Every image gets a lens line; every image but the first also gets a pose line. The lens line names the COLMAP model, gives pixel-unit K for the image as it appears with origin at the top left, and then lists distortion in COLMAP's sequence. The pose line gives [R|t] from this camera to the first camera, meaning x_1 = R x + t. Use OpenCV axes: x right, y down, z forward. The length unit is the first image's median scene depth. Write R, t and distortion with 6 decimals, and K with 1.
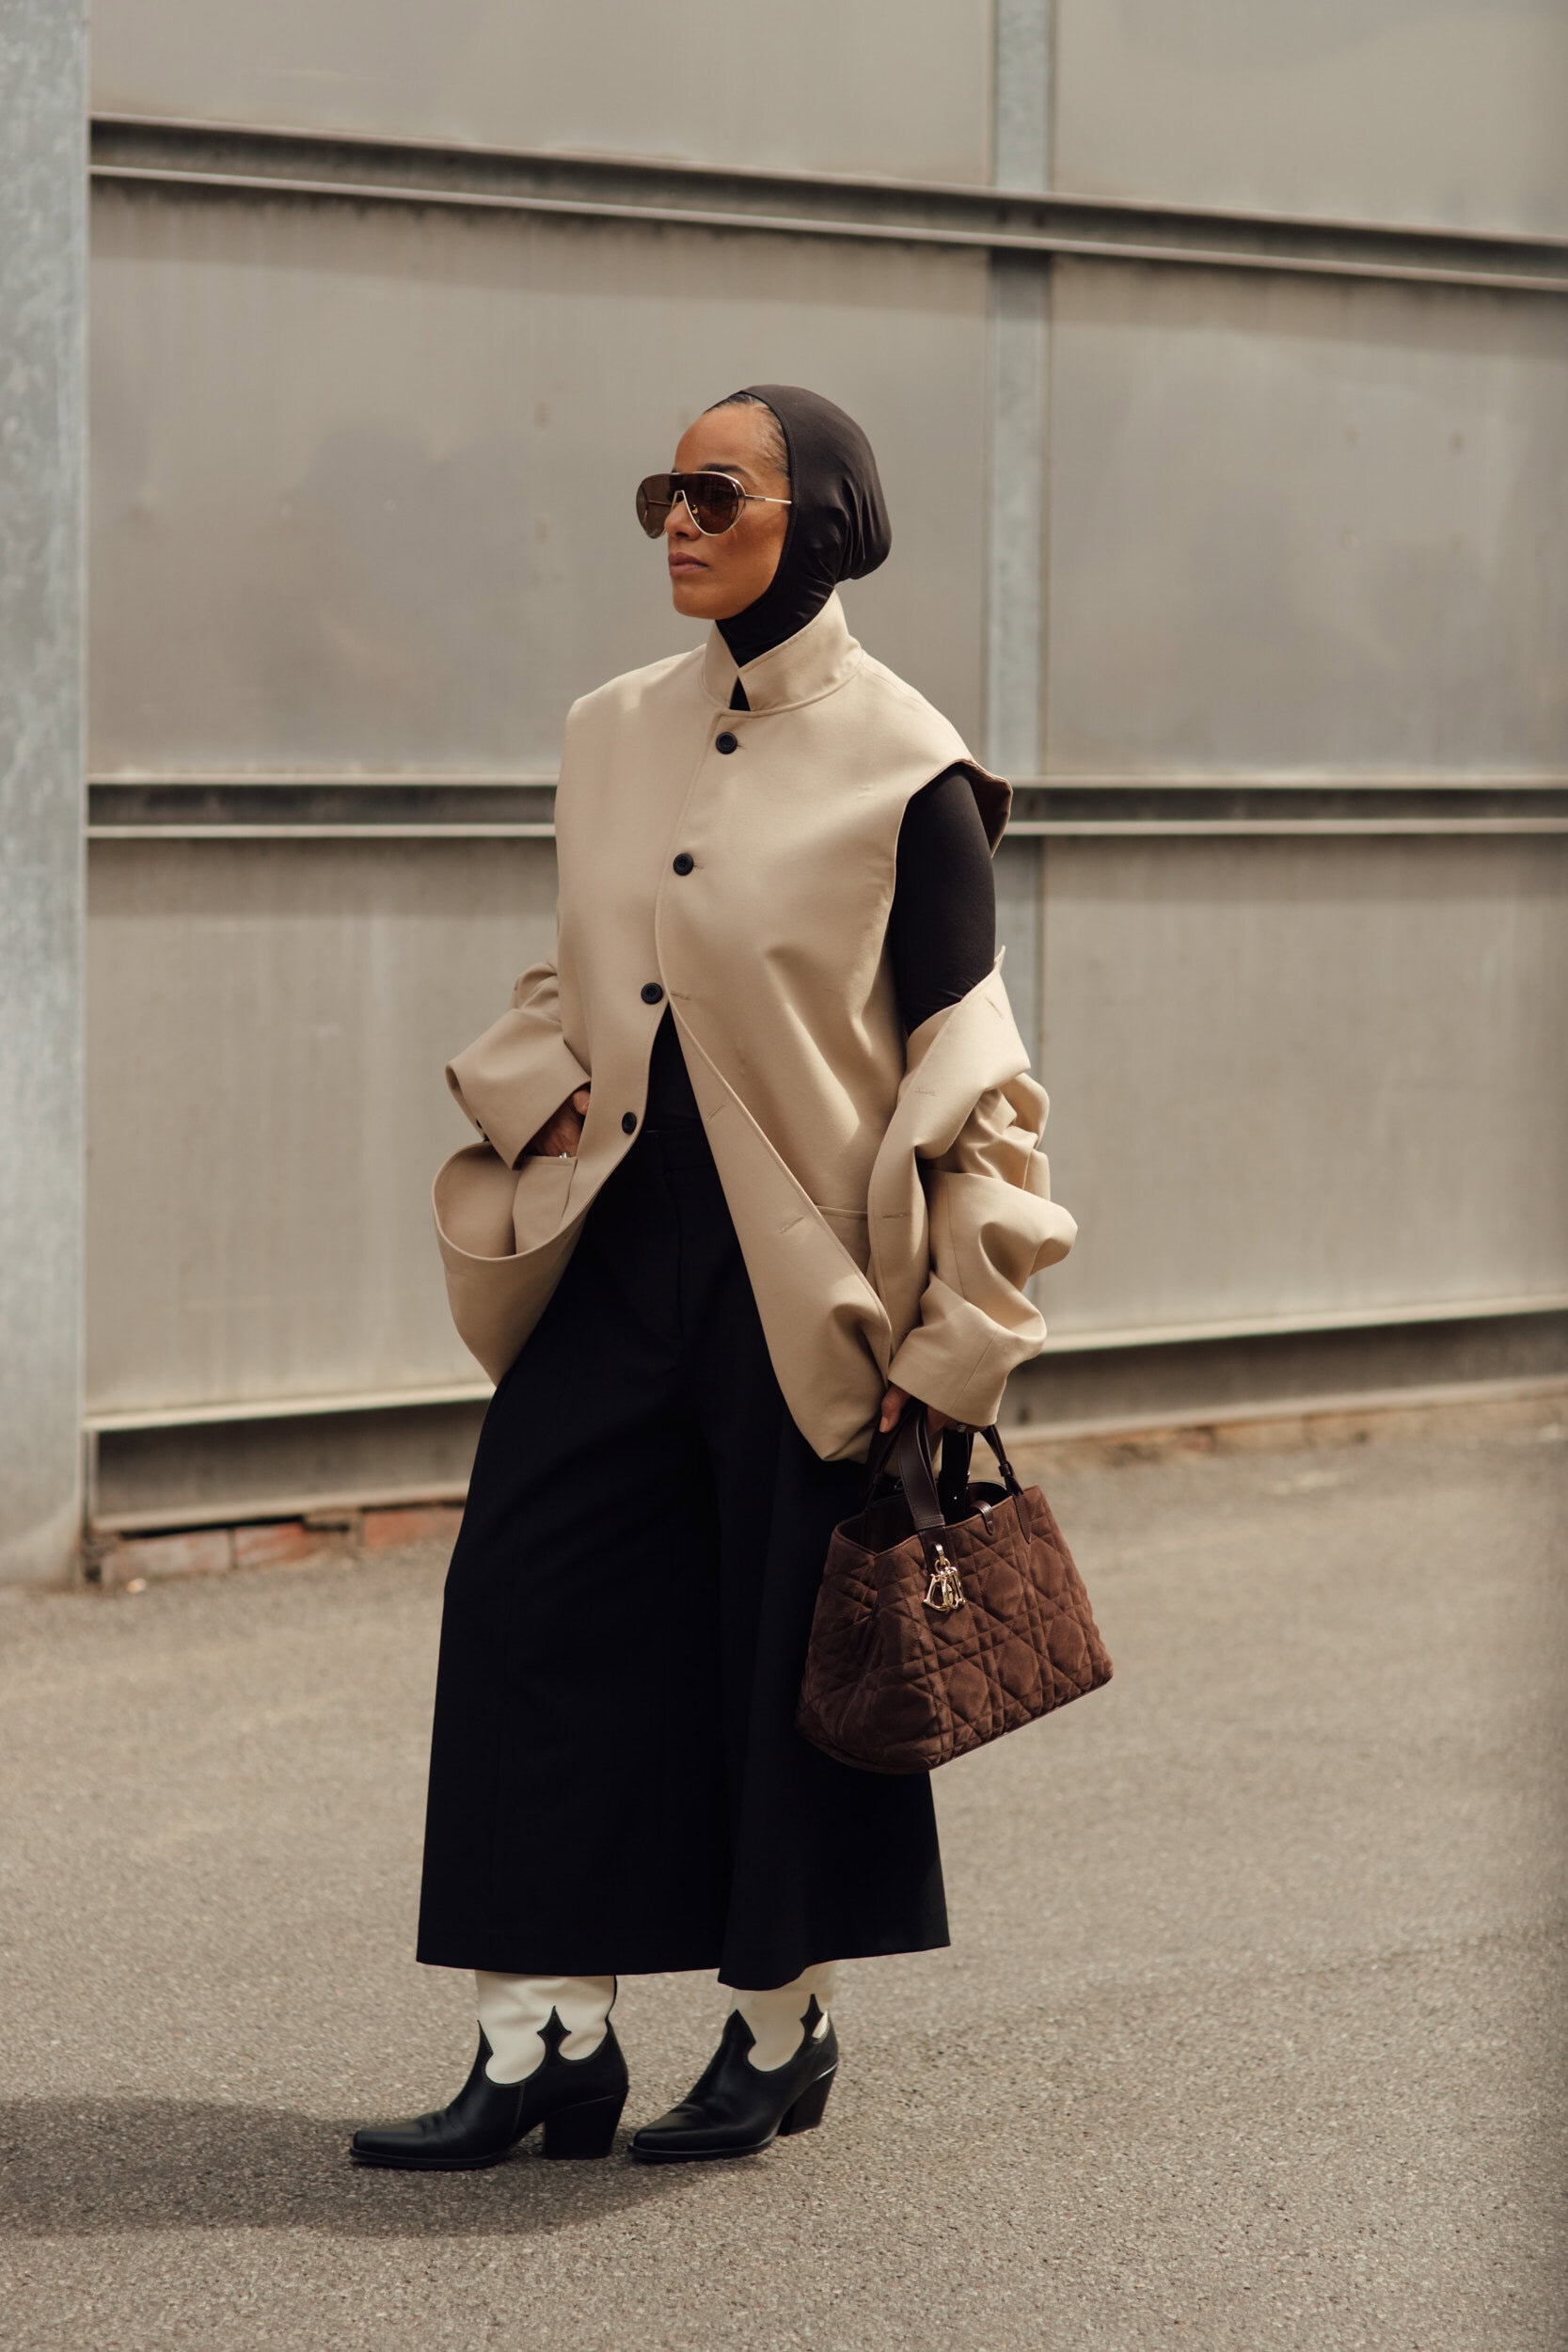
lens RADIAL K [[5604.1, 0, 784.0], [0, 5604.1, 1176.0], [0, 0, 1]] dist [-0.000925, -0.428865]
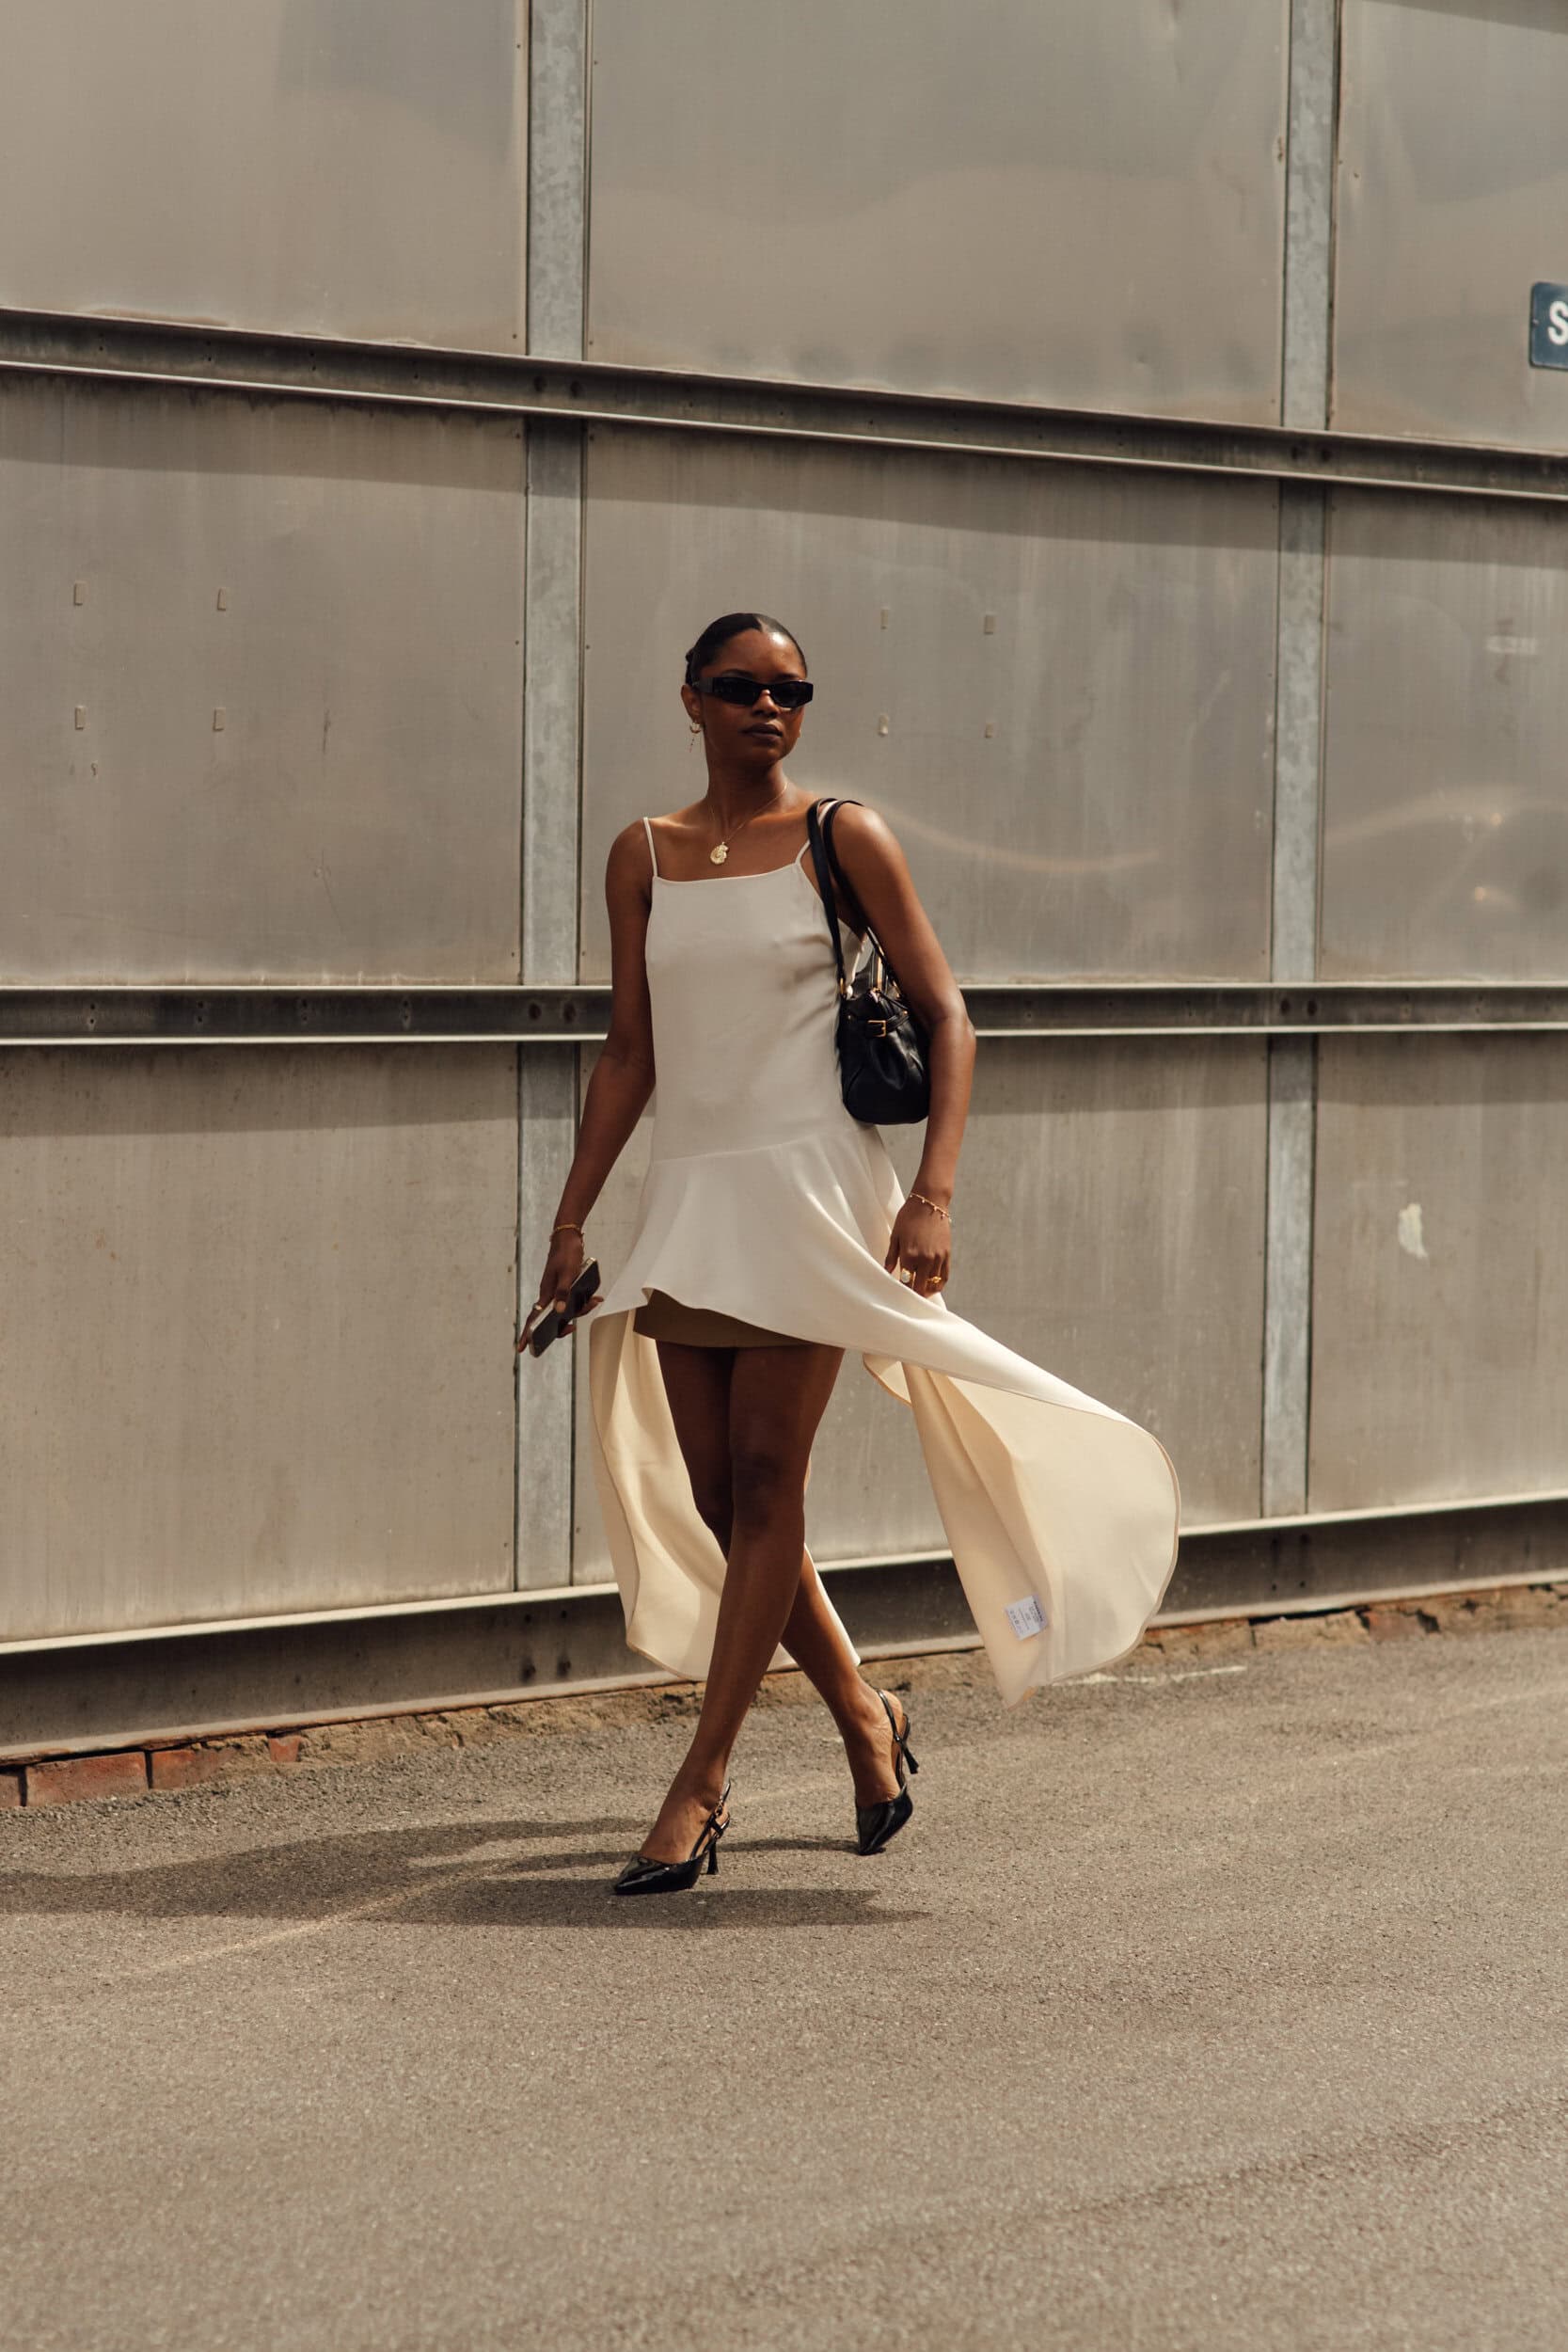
lens RADIAL K [[6415.0, 0, 784.0], [0, 6415.0, 1369.0], [0, 0, 1]] dist [-0.033761, 0.054091]
pose [[0.989584, -0.010870, 0.143543, -0.114063], [0.012381, 0.999877, -0.009638, 0.006101], [-0.143420, 0.011315, 0.989597, -0.096059]]
